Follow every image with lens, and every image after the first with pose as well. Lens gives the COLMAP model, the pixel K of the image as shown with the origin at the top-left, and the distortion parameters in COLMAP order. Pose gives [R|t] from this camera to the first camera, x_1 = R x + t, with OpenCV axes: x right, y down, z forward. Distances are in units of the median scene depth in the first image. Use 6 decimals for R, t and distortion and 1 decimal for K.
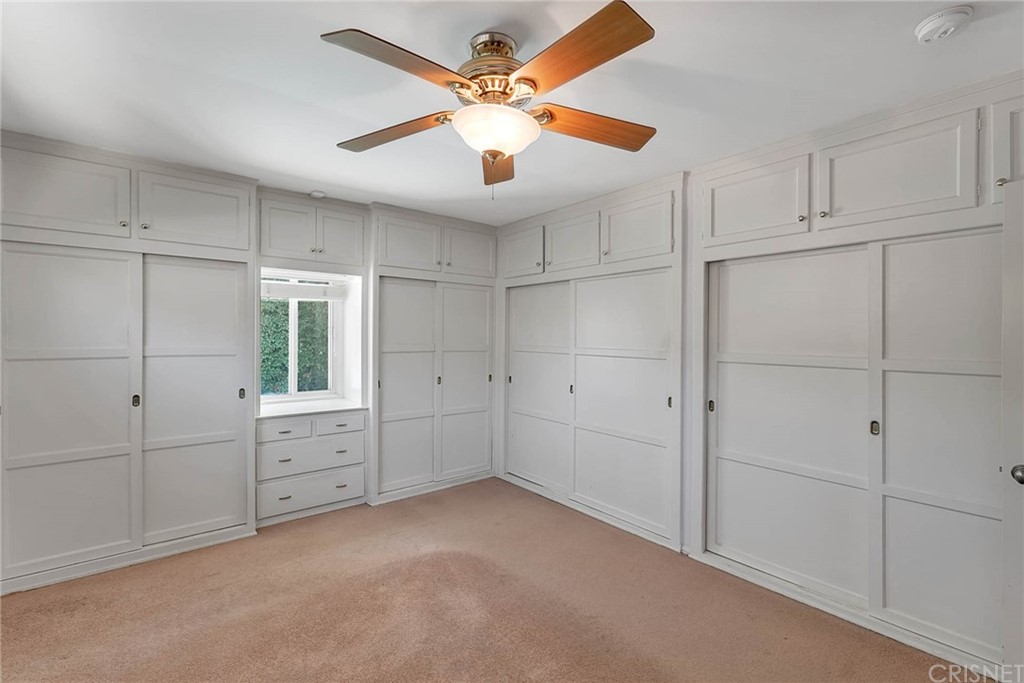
lens RADIAL K [[442.8, 0, 517.0], [0, 442.8, 342.3], [0, 0, 1]] dist [-0.017790, -0.000559]
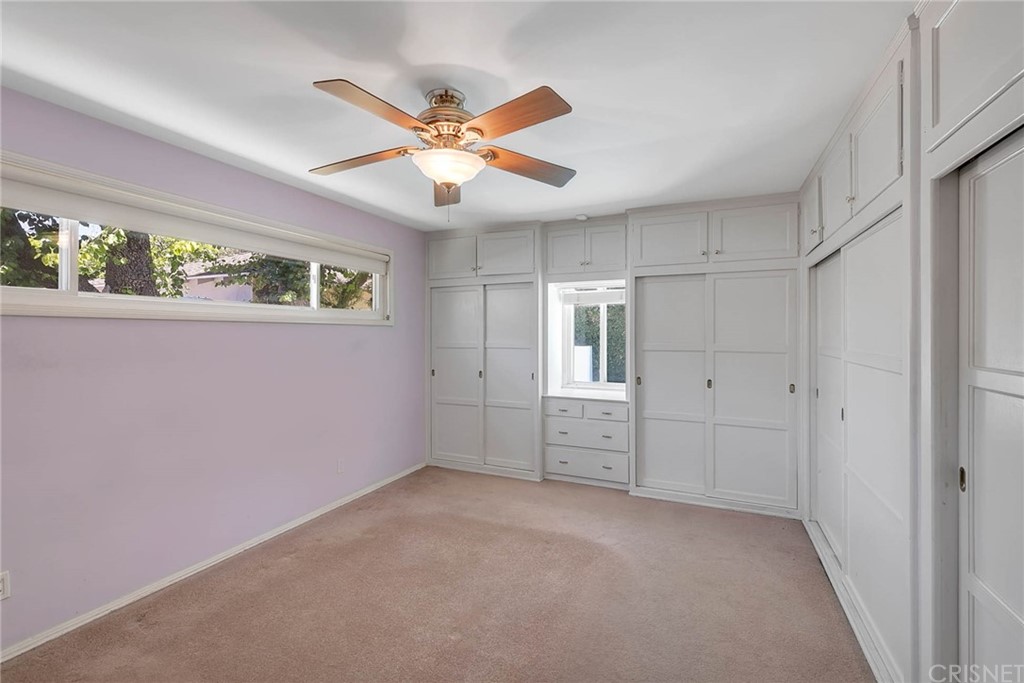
lens RADIAL K [[442.8, 0, 515.5], [0, 442.8, 335.0], [0, 0, 1]] dist [-0.017790, -0.000559]
pose [[0.428466, -0.002931, -0.903553, 0.533063], [-0.008317, 0.999940, -0.007188, -0.002962], [0.903520, 0.010594, 0.428416, 0.303560]]
